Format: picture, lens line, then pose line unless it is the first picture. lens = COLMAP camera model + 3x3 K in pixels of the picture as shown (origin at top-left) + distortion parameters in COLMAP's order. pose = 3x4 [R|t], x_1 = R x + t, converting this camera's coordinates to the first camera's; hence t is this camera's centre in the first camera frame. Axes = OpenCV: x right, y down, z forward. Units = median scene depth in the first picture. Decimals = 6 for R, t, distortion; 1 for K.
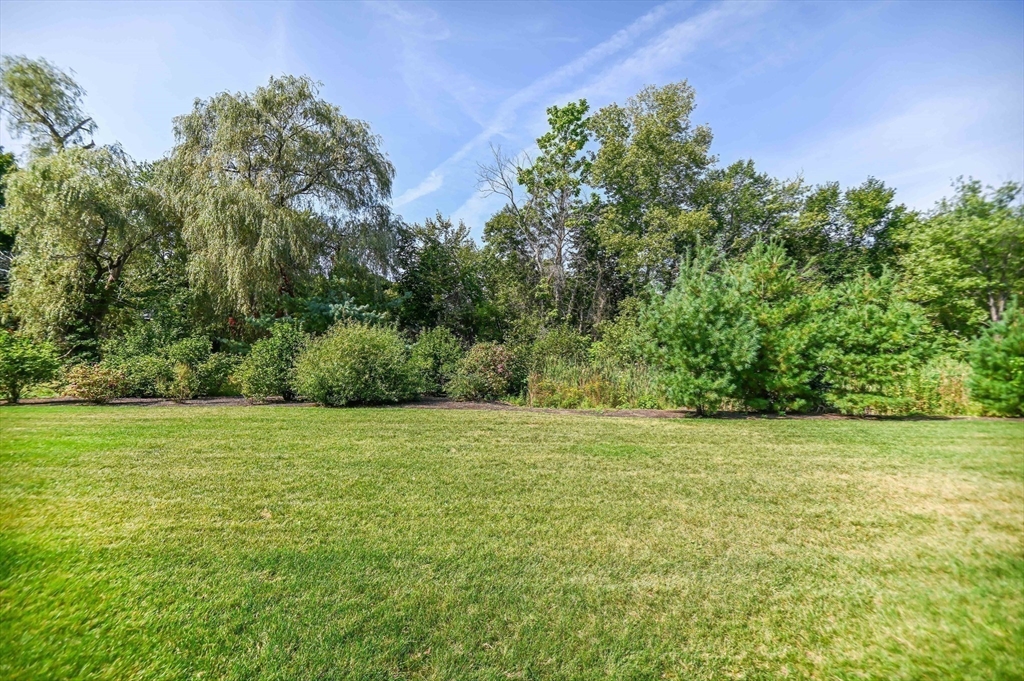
lens RADIAL K [[414.7, 0, 507.7], [0, 414.7, 351.1], [0, 0, 1]] dist [0.029319, -0.018422]
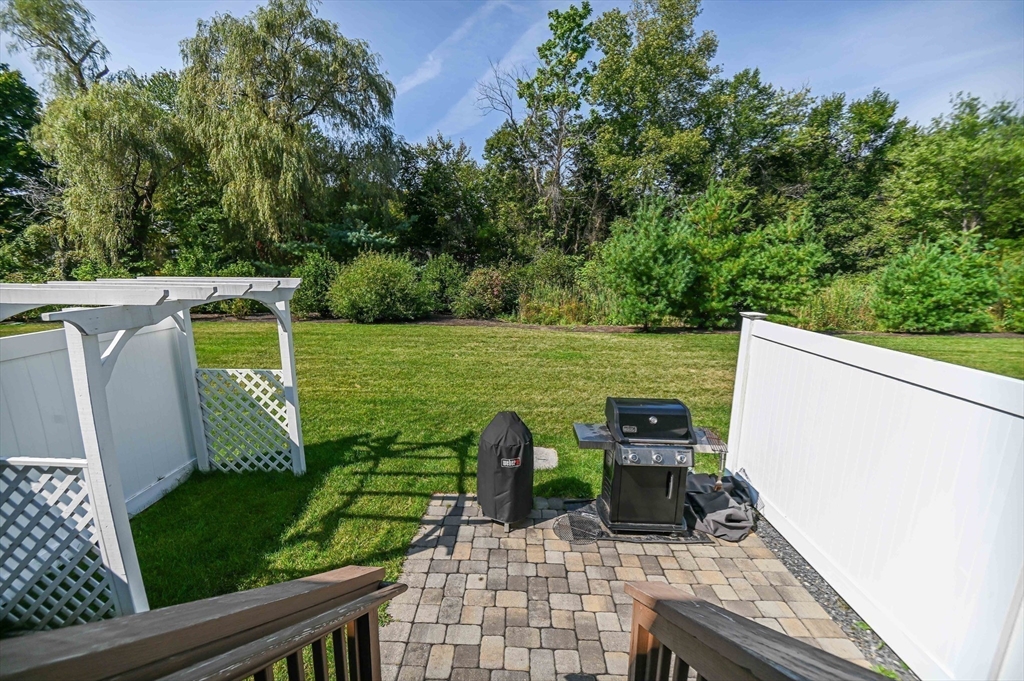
lens RADIAL K [[414.7, 0, 507.7], [0, 414.7, 351.1], [0, 0, 1]] dist [0.029319, -0.018422]
pose [[0.999879, 0.003434, -0.015179, 0.021241], [-0.000141, 0.977311, 0.211808, -0.026196], [0.015562, -0.211780, 0.977194, -0.127878]]
